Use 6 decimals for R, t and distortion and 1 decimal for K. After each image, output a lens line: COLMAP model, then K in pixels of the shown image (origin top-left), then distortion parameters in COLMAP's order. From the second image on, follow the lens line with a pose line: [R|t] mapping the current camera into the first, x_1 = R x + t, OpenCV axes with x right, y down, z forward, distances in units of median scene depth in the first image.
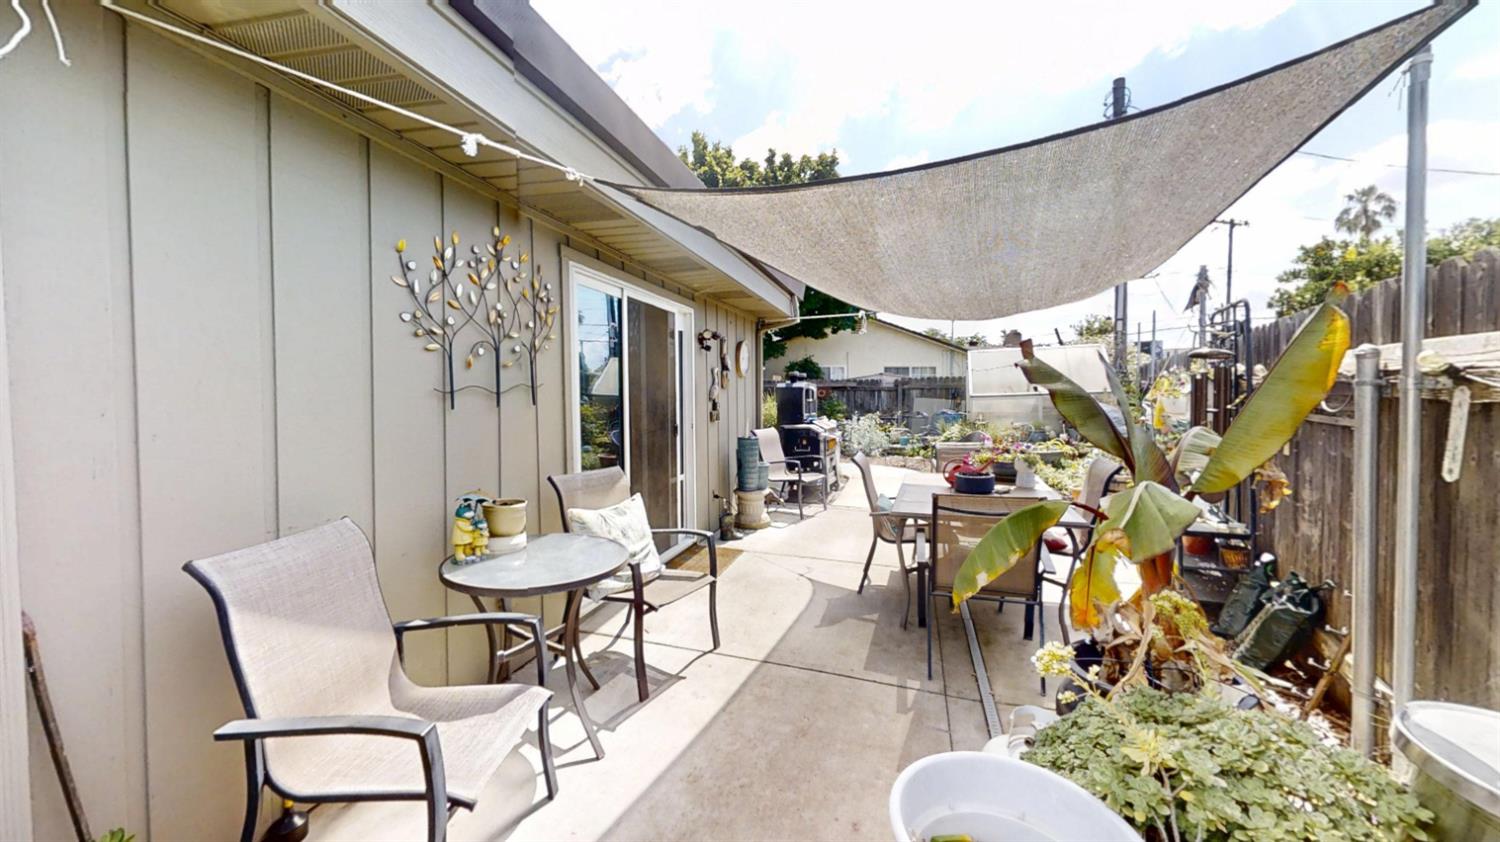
lens RADIAL K [[523.1, 0, 751.9], [0, 523.1, 423.7], [0, 0, 1]] dist [0.000047, 0.000006]
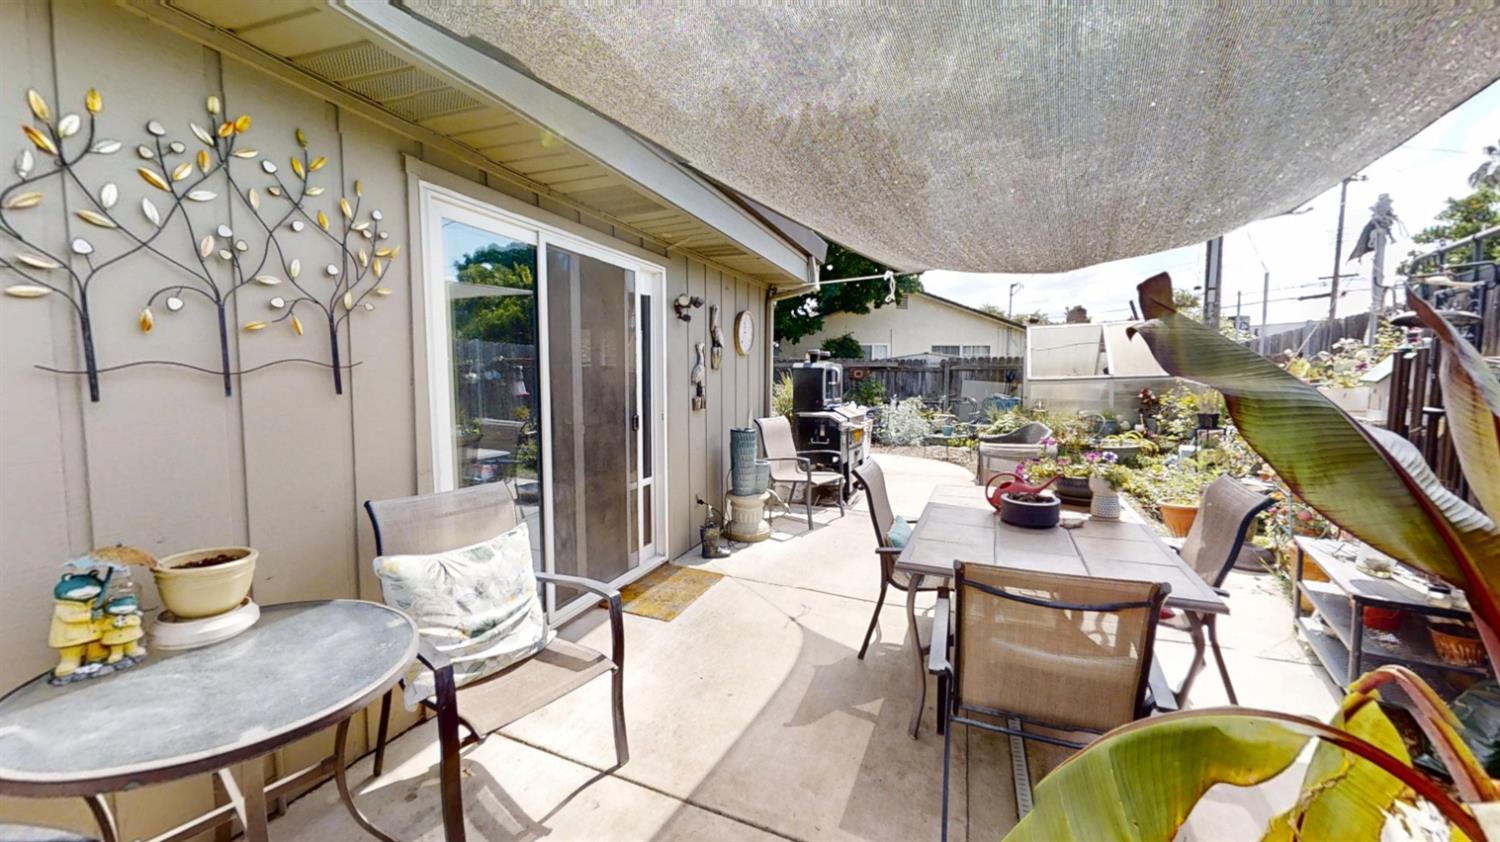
lens RADIAL K [[528.4, 0, 767.8], [0, 528.4, 420.3], [0, 0, 1]] dist [0.006815, 0.000178]
pose [[0.998147, 0.011938, -0.059672, 0.066728], [-0.010042, 0.999438, 0.031979, -0.012770], [0.060021, -0.031320, 0.997706, 0.157537]]
